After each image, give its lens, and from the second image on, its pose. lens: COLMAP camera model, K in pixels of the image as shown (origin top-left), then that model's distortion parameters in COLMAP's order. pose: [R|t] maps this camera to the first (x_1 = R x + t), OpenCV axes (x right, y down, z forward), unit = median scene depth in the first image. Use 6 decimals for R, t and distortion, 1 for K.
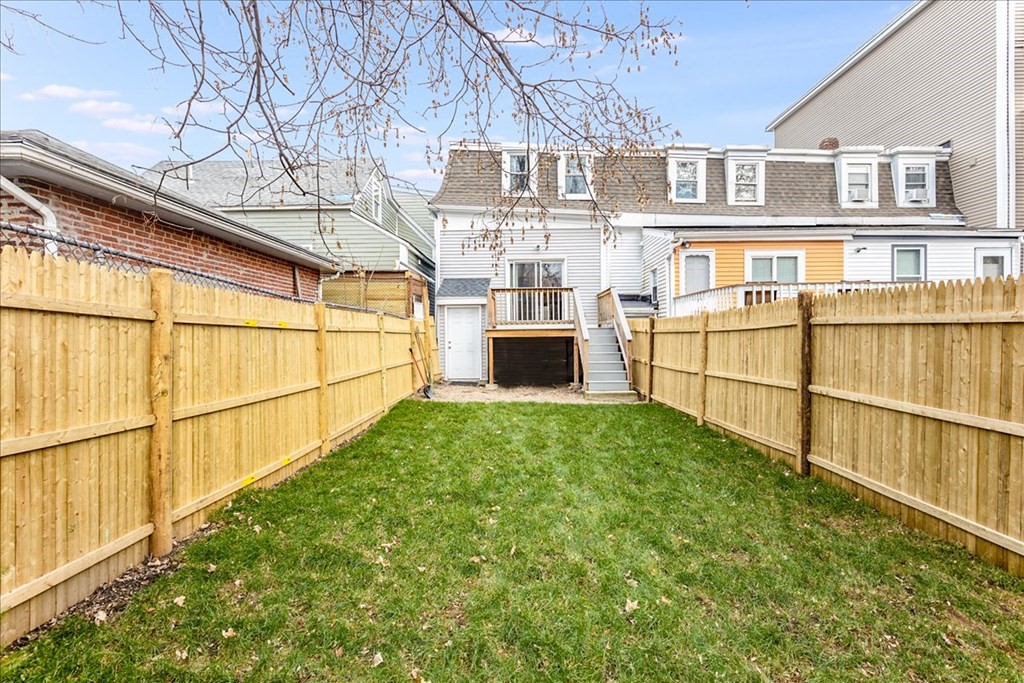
lens RADIAL K [[468.1, 0, 511.2], [0, 468.1, 343.3], [0, 0, 1]] dist [-0.019413, 0.002005]
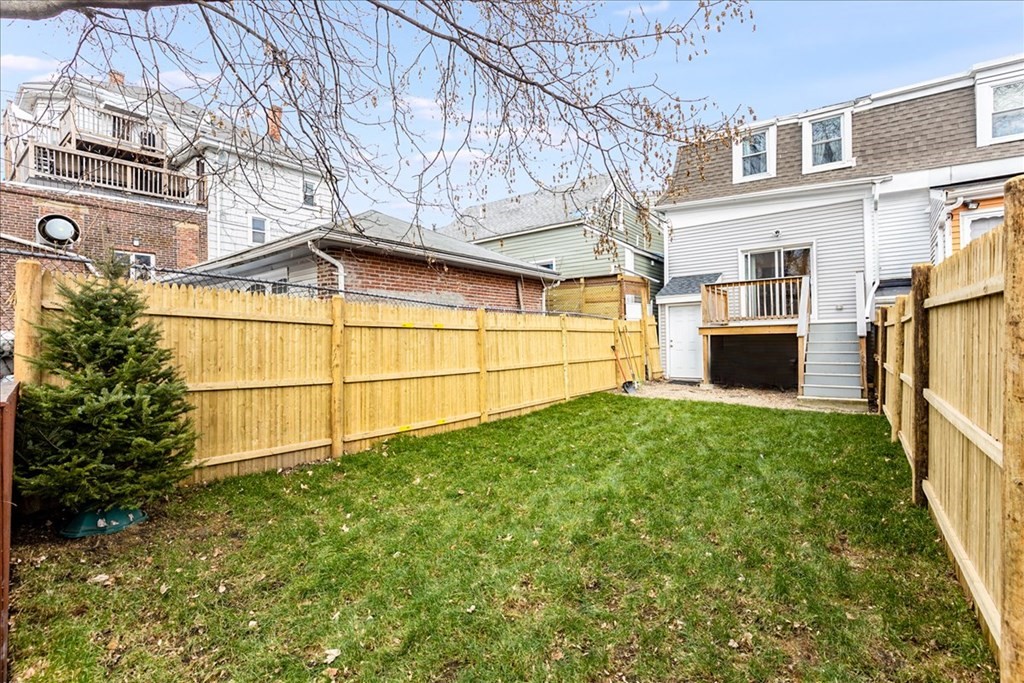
lens RADIAL K [[468.1, 0, 510.8], [0, 468.1, 341.0], [0, 0, 1]] dist [-0.019413, 0.002005]
pose [[0.794888, -0.005335, -0.606733, 0.670960], [0.000431, 0.999966, -0.008229, 0.021687], [0.606756, 0.006280, 0.794863, -0.010819]]
